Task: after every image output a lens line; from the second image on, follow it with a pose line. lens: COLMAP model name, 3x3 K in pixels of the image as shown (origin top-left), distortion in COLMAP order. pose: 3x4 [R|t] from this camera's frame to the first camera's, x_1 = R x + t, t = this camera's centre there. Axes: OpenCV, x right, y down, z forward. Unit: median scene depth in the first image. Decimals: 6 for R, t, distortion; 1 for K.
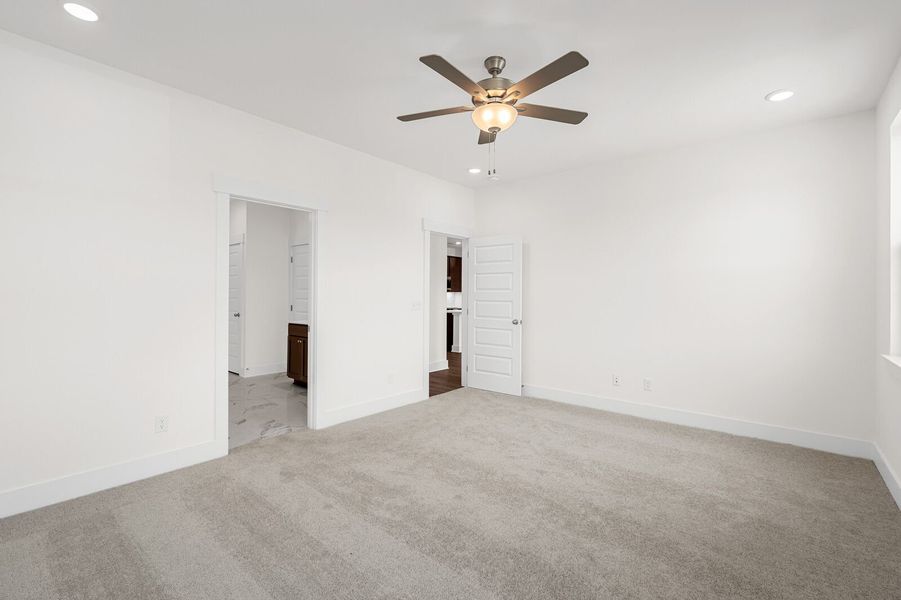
lens RADIAL K [[404.1, 0, 453.0], [0, 404.1, 298.4], [0, 0, 1]] dist [-0.007765, 0.002182]
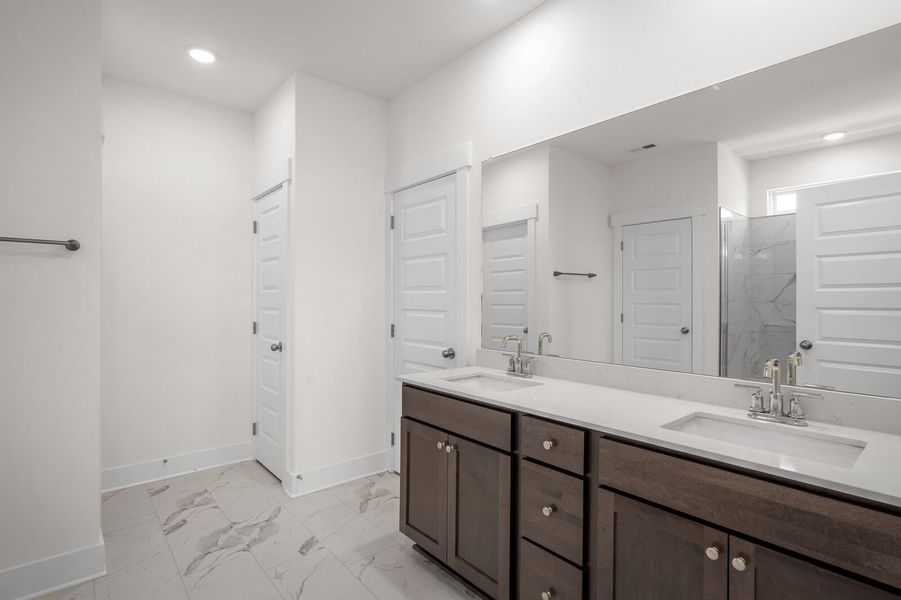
lens RADIAL K [[446.6, 0, 449.0], [0, 446.6, 299.1], [0, 0, 1]] dist [-0.004573, -0.000441]
pose [[0.984943, -0.006121, -0.172774, -0.264594], [0.004717, 0.999952, -0.008537, -0.006649], [0.172818, 0.007594, 0.984925, 0.549190]]
